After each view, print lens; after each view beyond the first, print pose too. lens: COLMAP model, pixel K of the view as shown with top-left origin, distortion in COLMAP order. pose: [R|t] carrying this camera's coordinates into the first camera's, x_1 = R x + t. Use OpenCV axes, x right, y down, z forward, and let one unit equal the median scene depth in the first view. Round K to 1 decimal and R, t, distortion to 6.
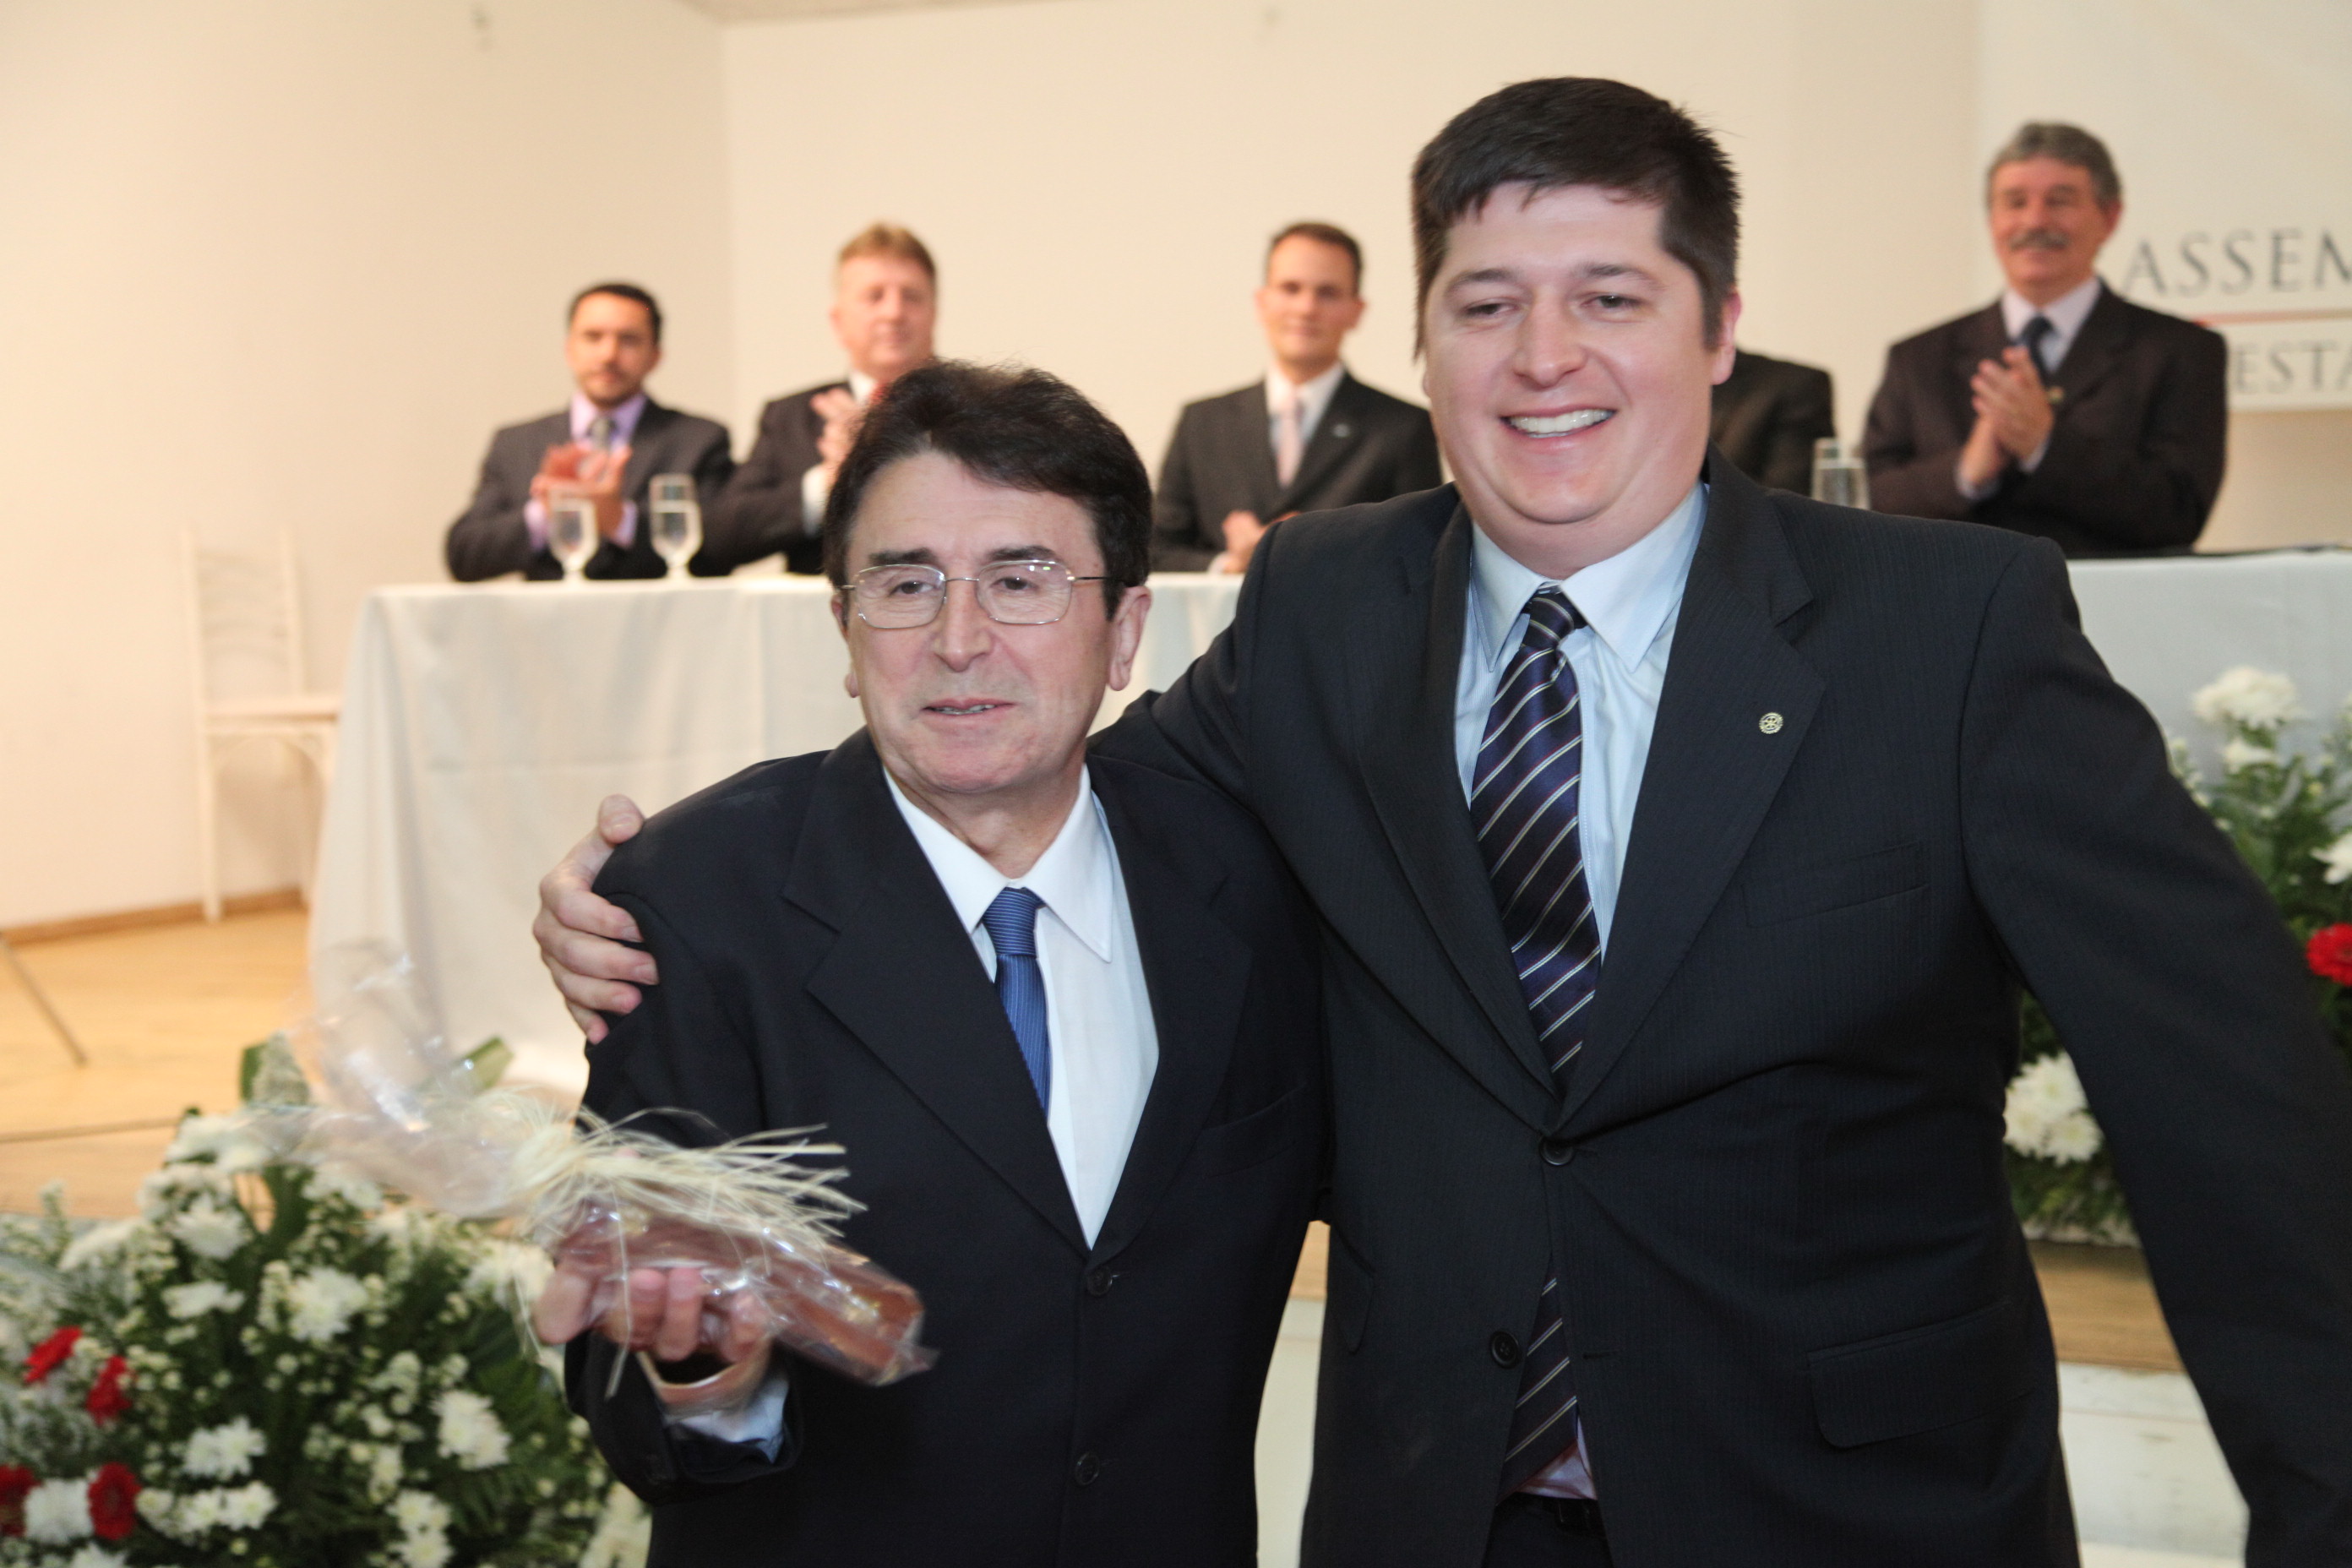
lens RADIAL K [[3521.9, 0, 1176.0], [0, 3521.9, 784.0], [0, 0, 1]] dist [0.208151, 0.046023]
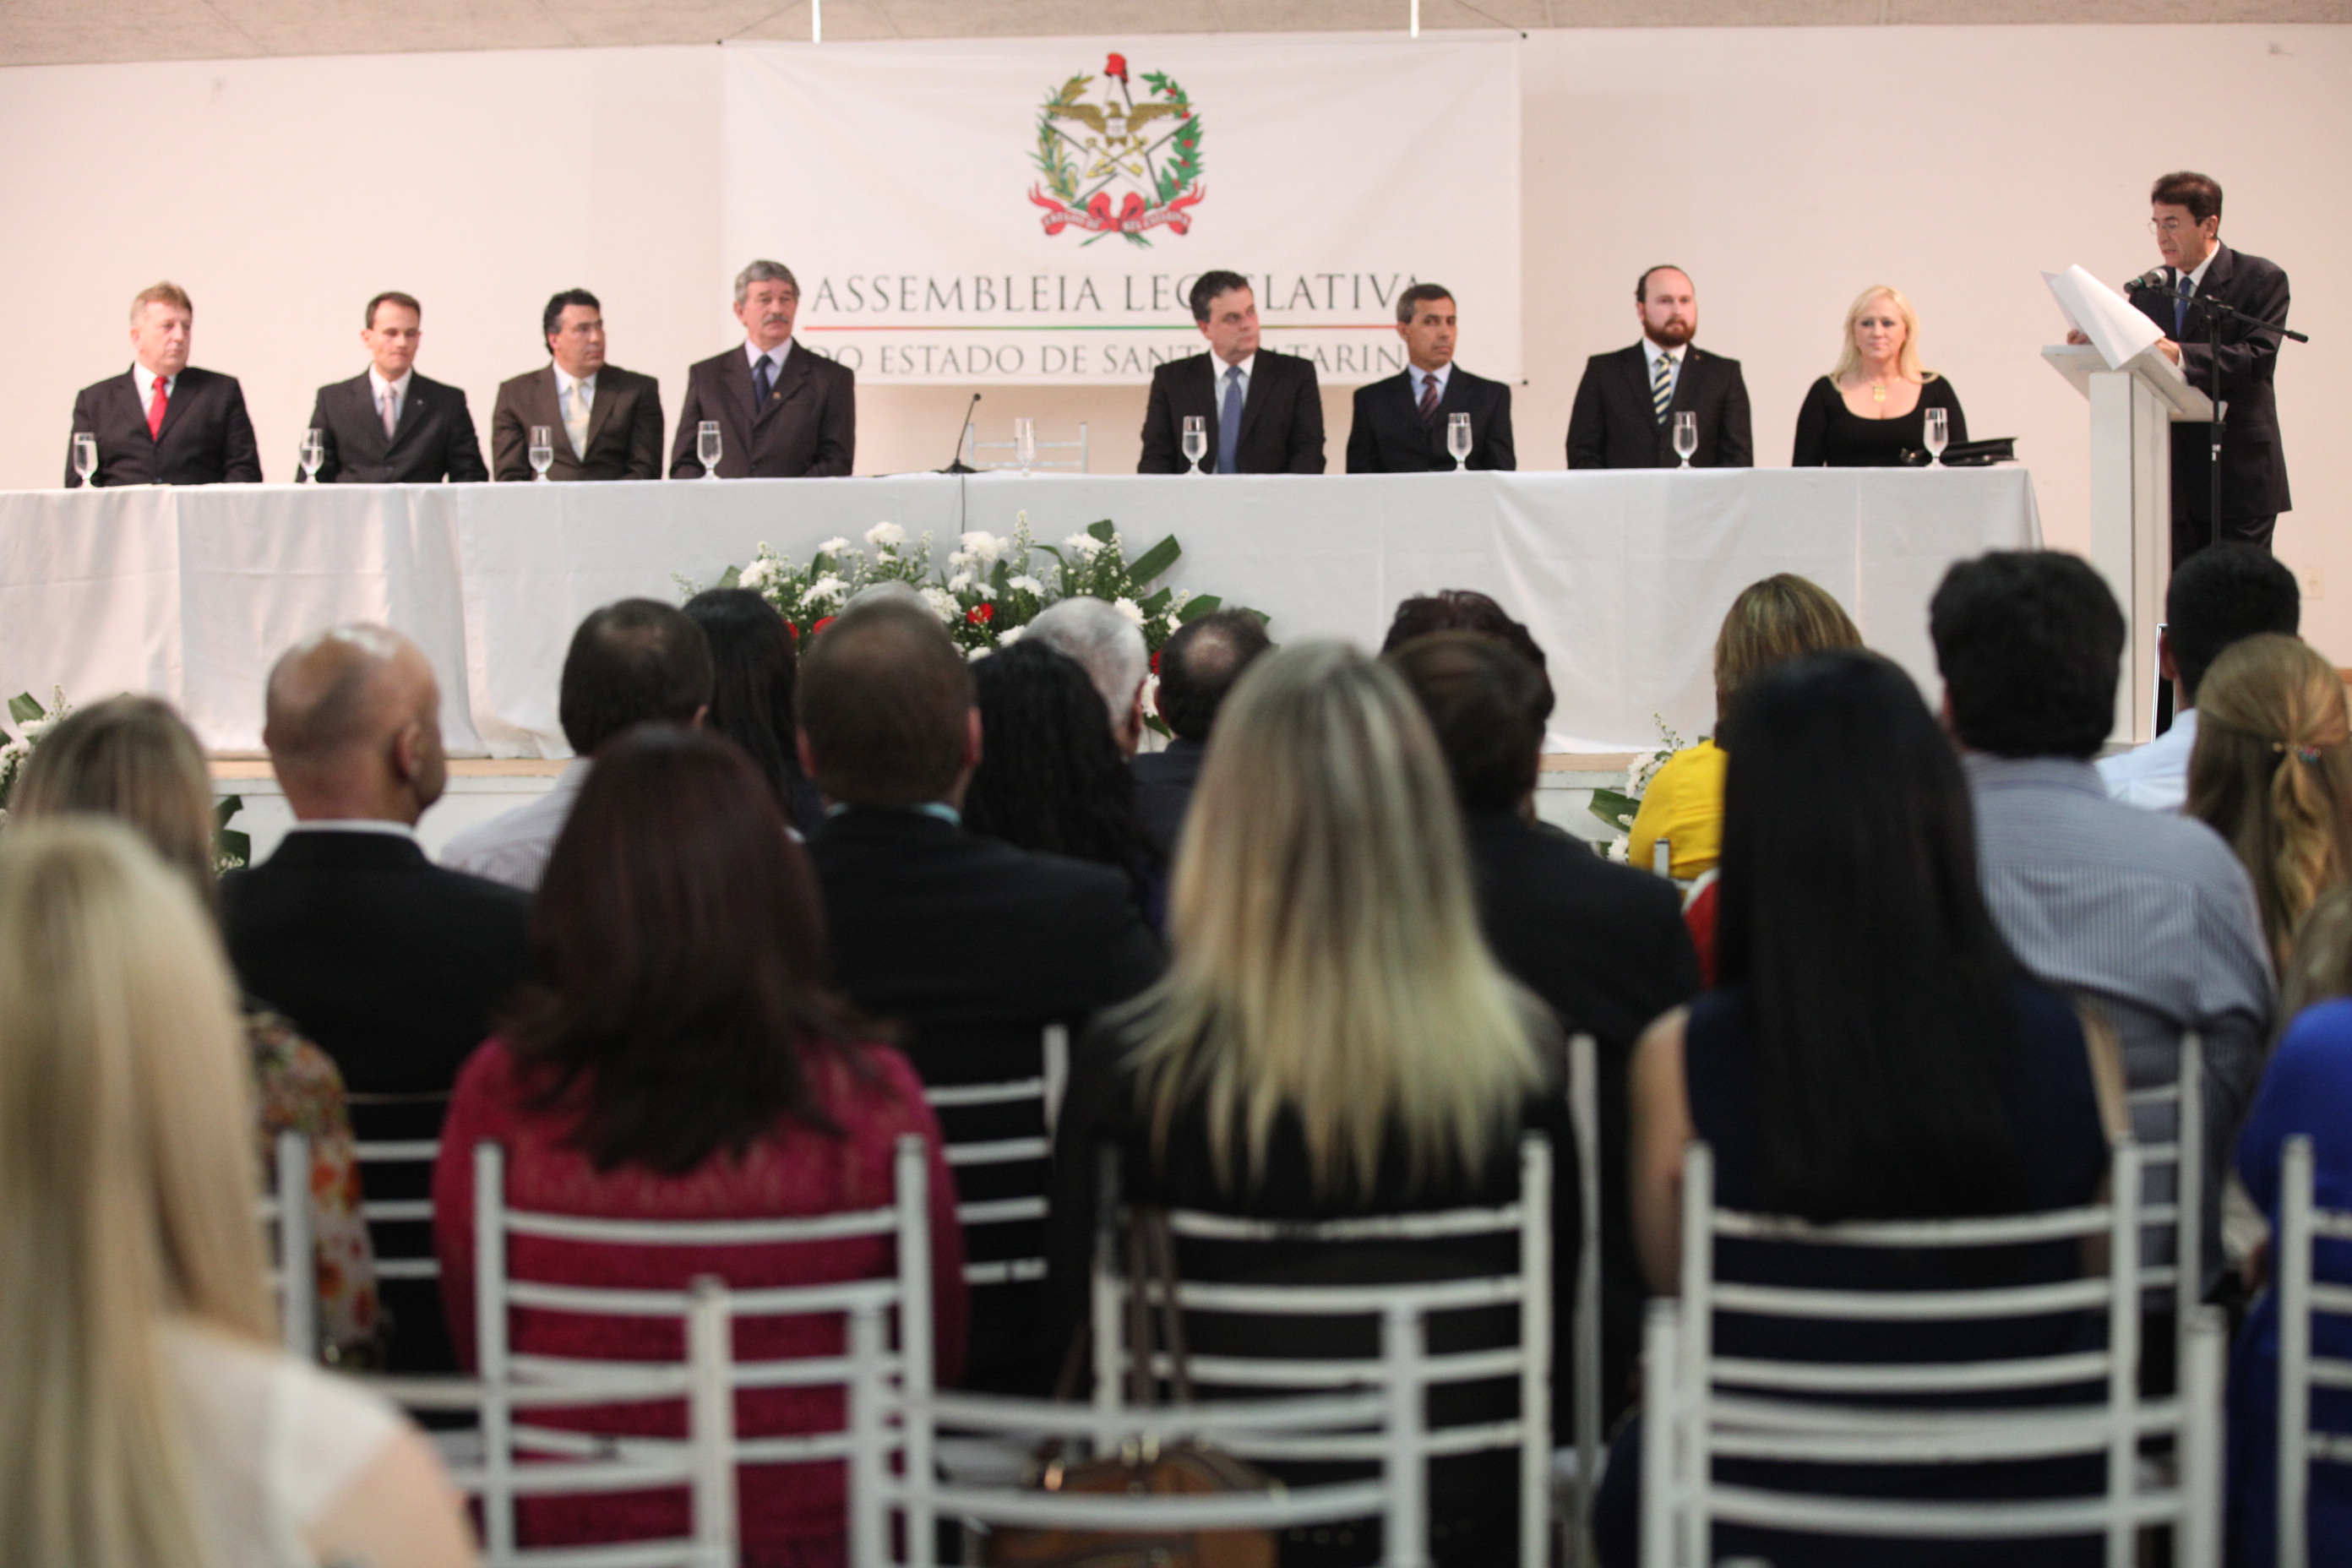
lens RADIAL K [[5435.0, 0, 1176.0], [0, 5435.0, 784.0], [0, 0, 1]] dist [-0.336271, 0.225971]
pose [[0.943691, -0.013120, 0.330567, -0.733955], [0.014725, 0.999889, -0.002352, 0.156842], [-0.330499, 0.007087, 0.943780, -2.535697]]
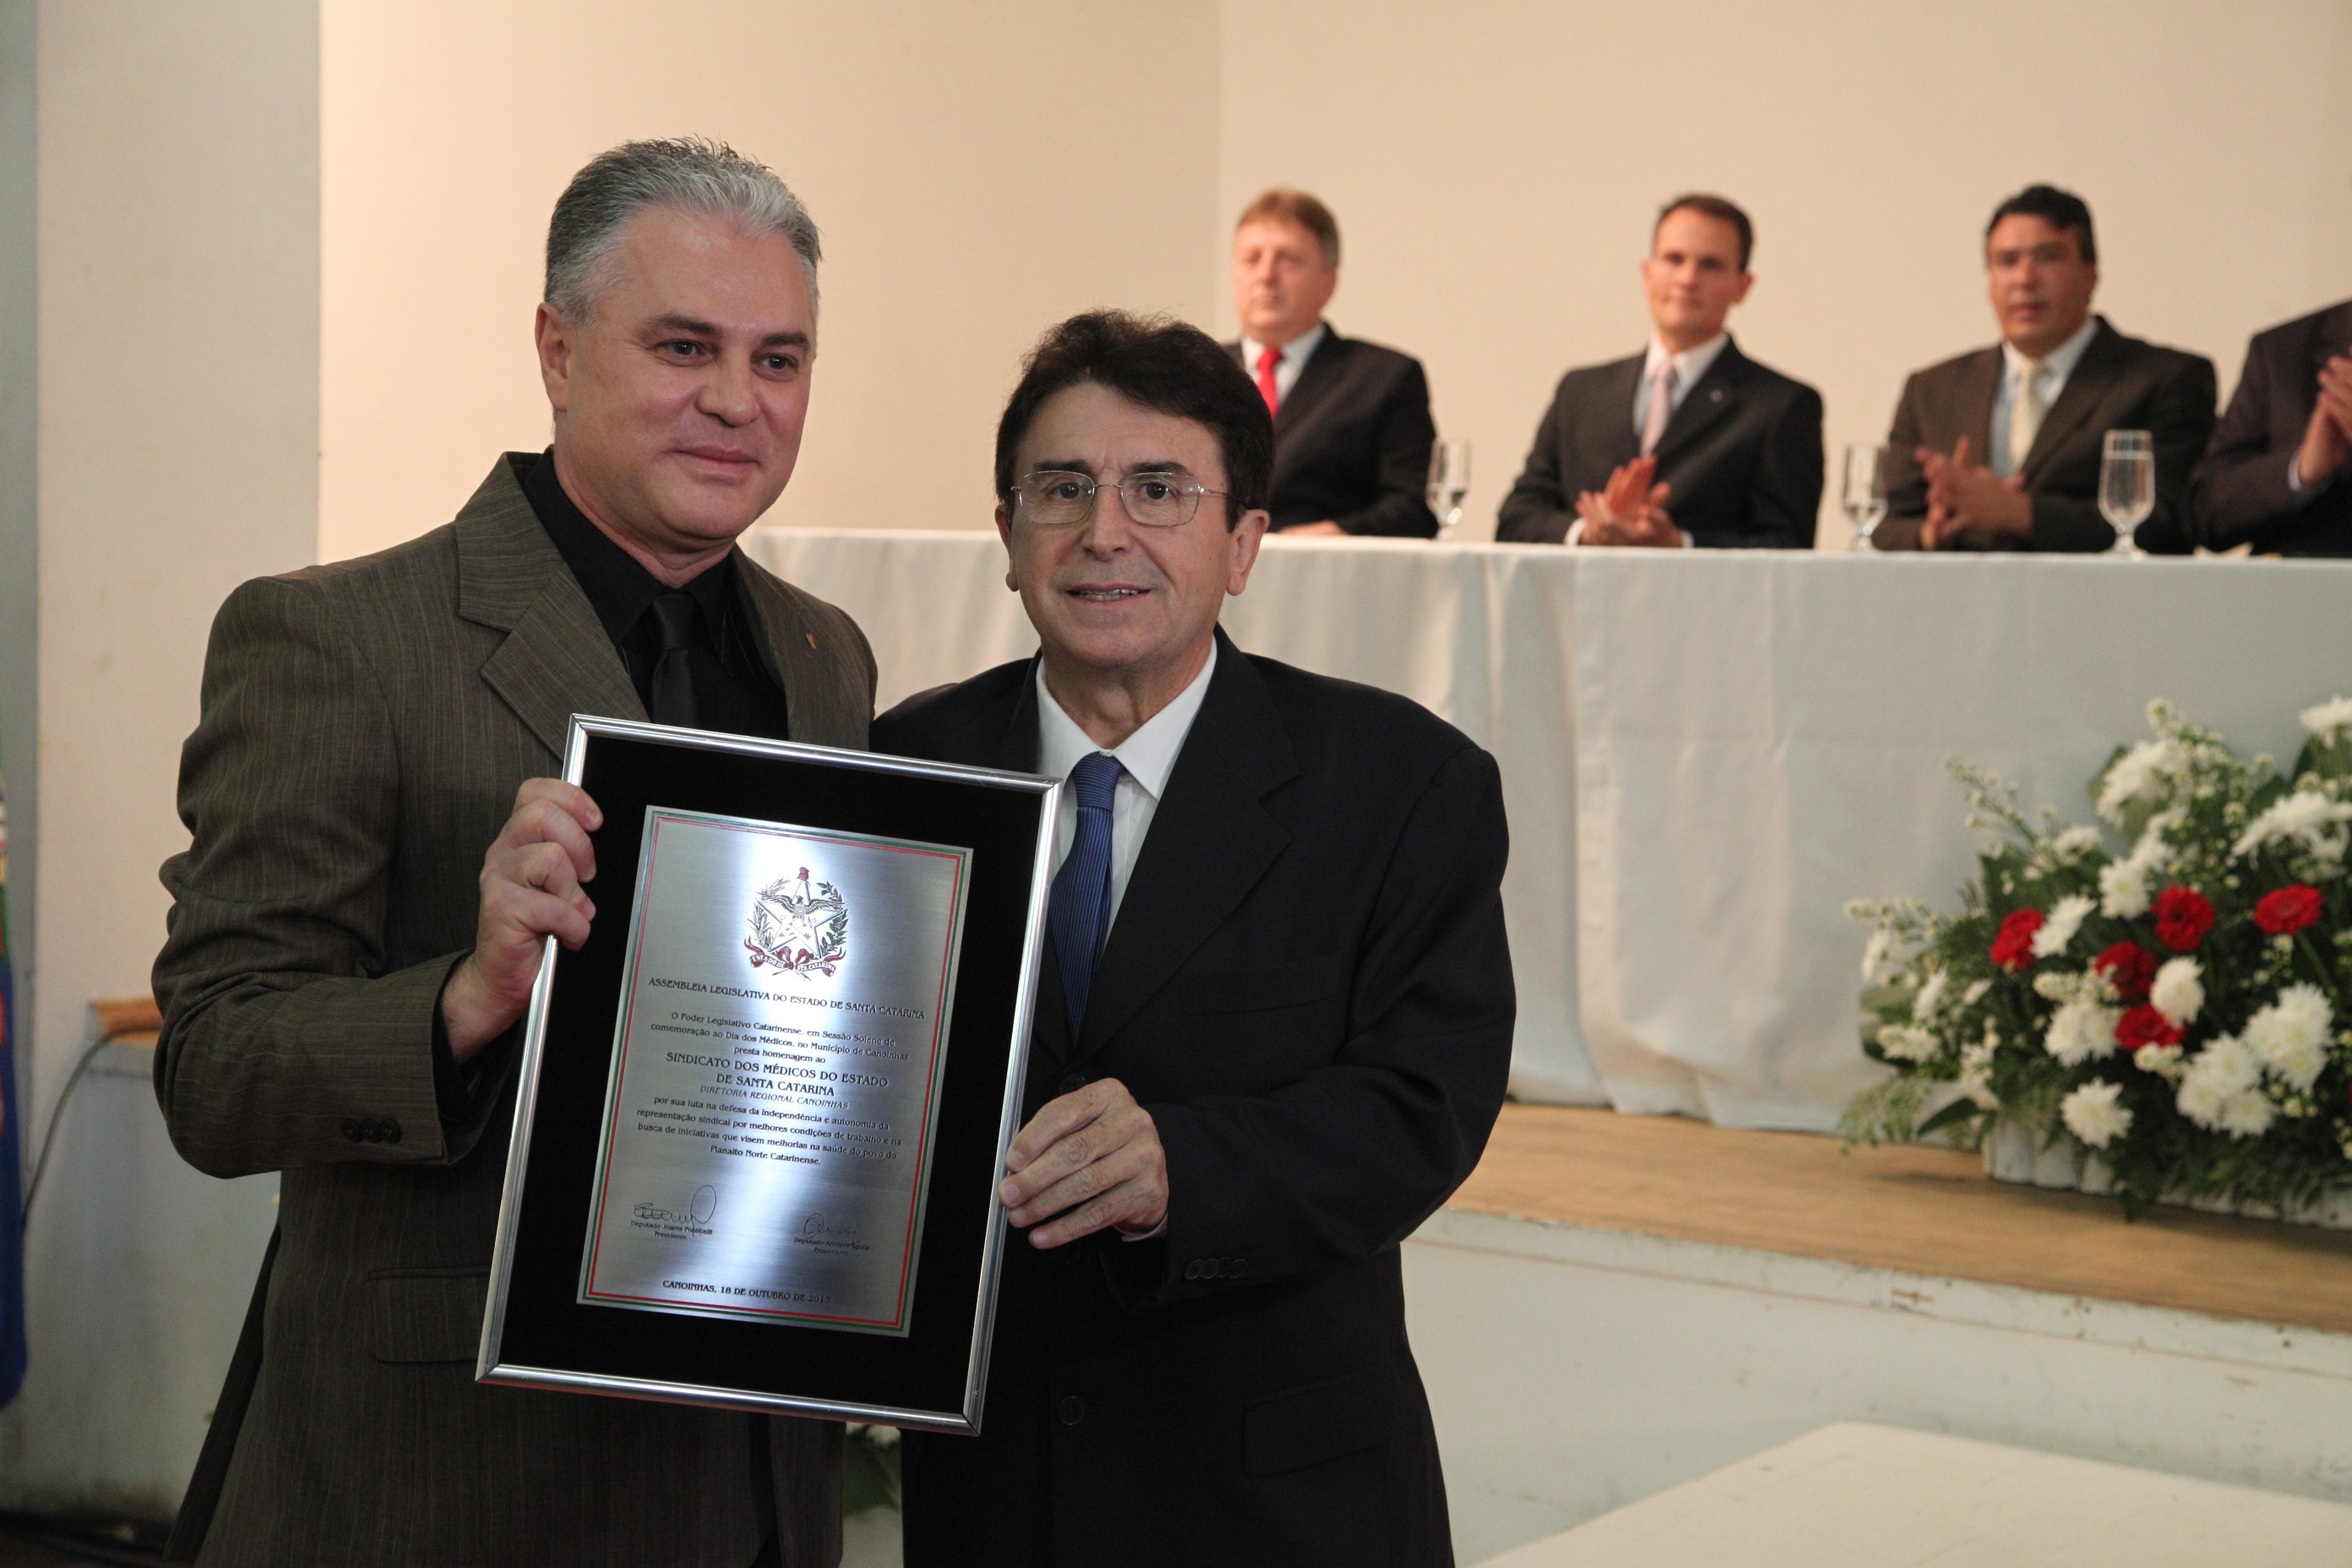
lens RADIAL K [[3968.4, 0, 1176.0], [0, 3968.4, 784.0], [0, 0, 1]] dist [0.245481, 0.099057]
pose [[0.984117, 0.048216, -0.170848, 0.138060], [-0.047698, 0.998836, 0.007140, 0.009923], [0.170993, 0.001122, 0.985272, -0.204992]]
